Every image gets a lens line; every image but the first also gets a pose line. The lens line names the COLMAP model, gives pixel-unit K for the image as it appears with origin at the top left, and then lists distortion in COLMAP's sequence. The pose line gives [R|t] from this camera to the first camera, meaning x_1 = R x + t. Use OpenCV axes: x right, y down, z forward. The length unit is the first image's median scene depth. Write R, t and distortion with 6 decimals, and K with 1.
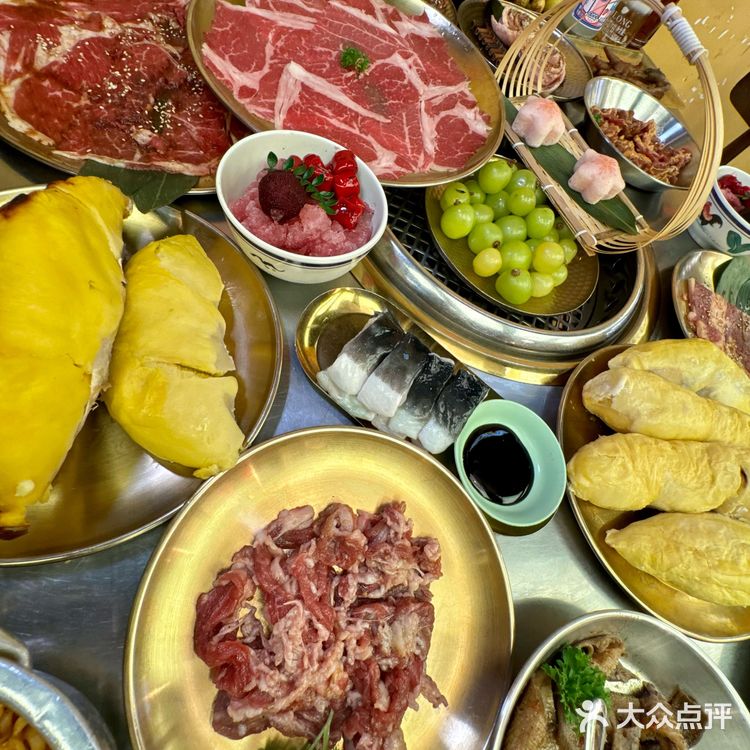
lens RADIAL K [[404.7, 0, 375.2], [0, 404.7, 375.5], [0, 0, 1]] dist [-0.008035, 0.000843]
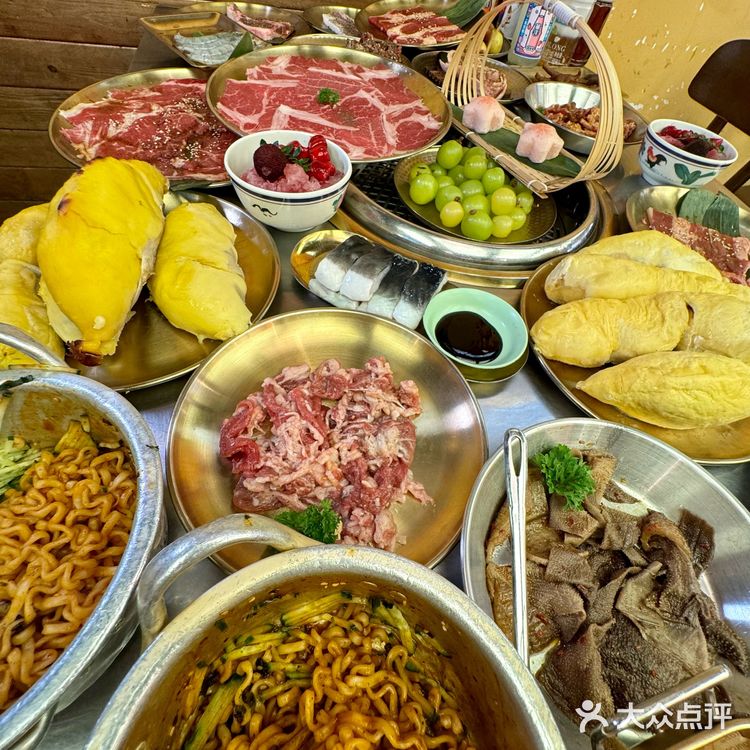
lens RADIAL K [[404.7, 0, 375.3], [0, 404.7, 374.4], [0, 0, 1]] dist [-0.008035, 0.000843]
pose [[0.983871, -0.144694, -0.105176, 0.136107], [0.122842, 0.973925, -0.190733, 0.475258], [0.130031, 0.174737, 0.975991, -0.149617]]
